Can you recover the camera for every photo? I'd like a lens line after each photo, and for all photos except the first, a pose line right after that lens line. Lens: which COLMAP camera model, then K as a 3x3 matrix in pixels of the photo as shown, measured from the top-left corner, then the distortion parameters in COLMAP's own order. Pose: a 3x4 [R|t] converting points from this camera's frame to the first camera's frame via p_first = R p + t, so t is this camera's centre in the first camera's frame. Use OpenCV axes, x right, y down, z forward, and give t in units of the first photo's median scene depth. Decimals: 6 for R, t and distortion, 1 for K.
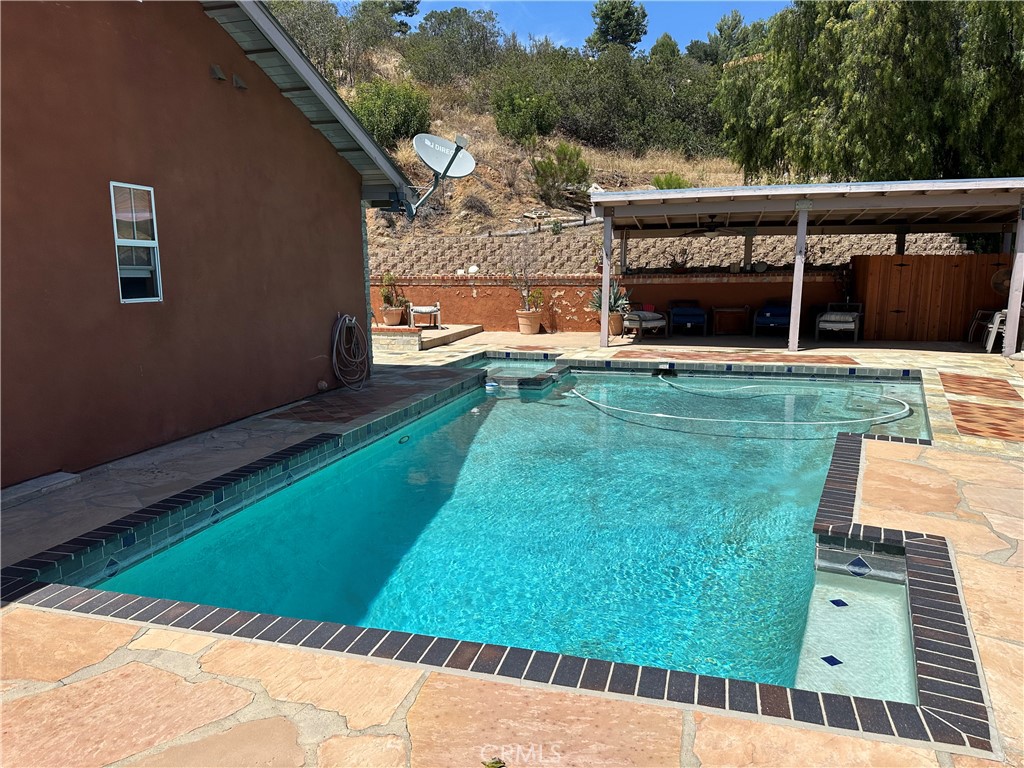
lens RADIAL K [[721.8, 0, 515.0], [0, 721.8, 382.5], [0, 0, 1]] dist [0.073345, -0.087833]
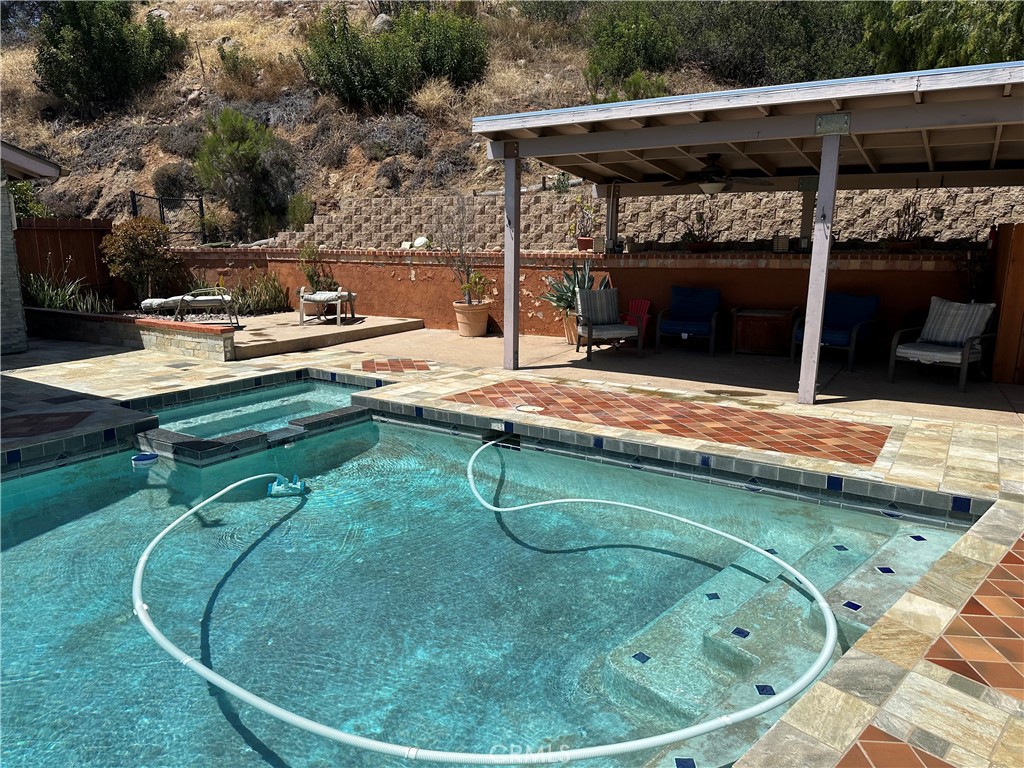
lens RADIAL K [[721.8, 0, 510.6], [0, 721.8, 384.2], [0, 0, 1]] dist [0.073345, -0.087833]
pose [[0.956972, 0.065196, -0.282762, 0.251441], [-0.053208, 0.997337, 0.049882, -0.055878], [0.285261, -0.032690, 0.957892, 0.329107]]
